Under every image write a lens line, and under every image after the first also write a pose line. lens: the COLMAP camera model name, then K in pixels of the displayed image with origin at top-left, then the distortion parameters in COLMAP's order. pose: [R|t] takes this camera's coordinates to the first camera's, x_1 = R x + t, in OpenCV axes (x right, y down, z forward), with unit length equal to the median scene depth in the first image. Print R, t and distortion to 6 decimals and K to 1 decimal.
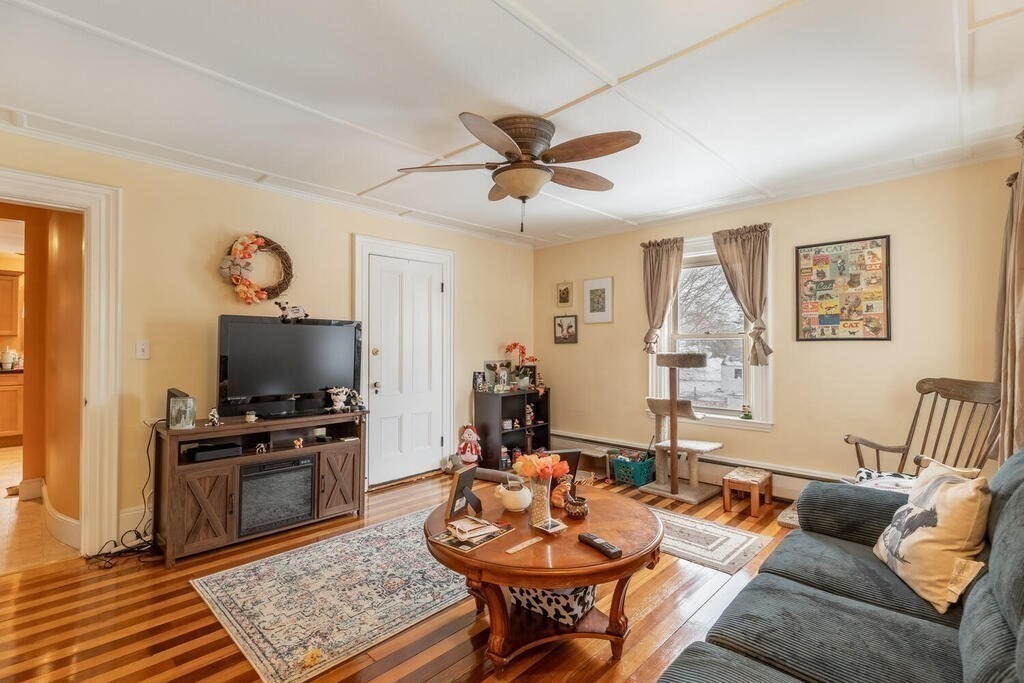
lens RADIAL K [[476.0, 0, 520.9], [0, 476.0, 341.3], [0, 0, 1]] dist [0.010439, -0.003865]
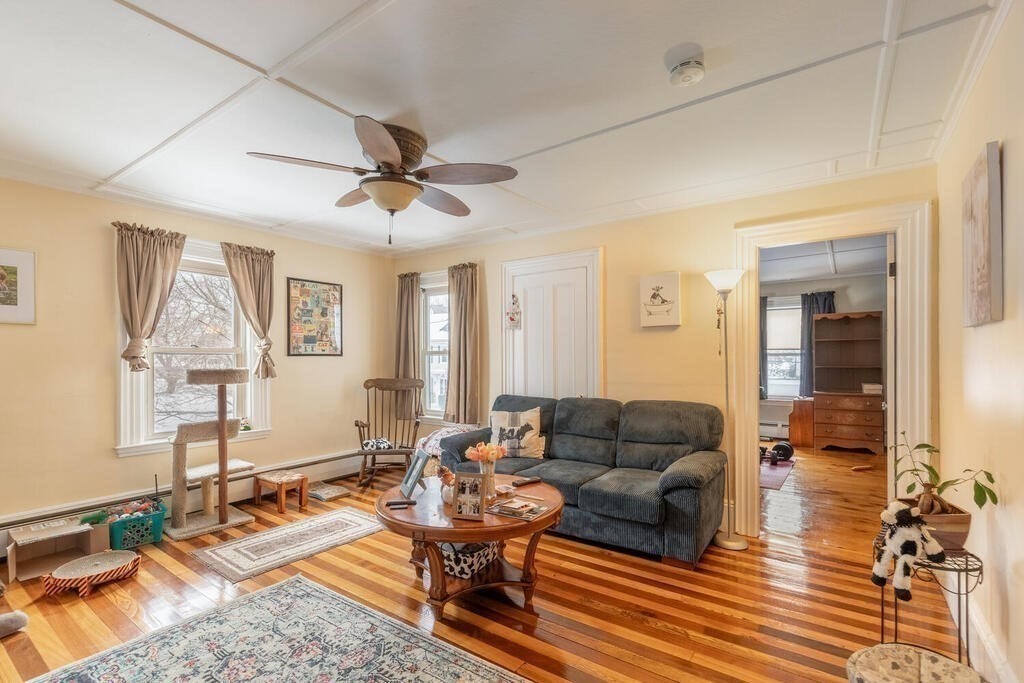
lens RADIAL K [[476.0, 0, 513.1], [0, 476.0, 359.0], [0, 0, 1]] dist [0.010439, -0.003865]
pose [[-0.133384, 0.000341, 0.991064, -0.699527], [-0.003060, 0.999995, -0.000756, 0.006224], [-0.991060, -0.003133, -0.133382, 0.615297]]
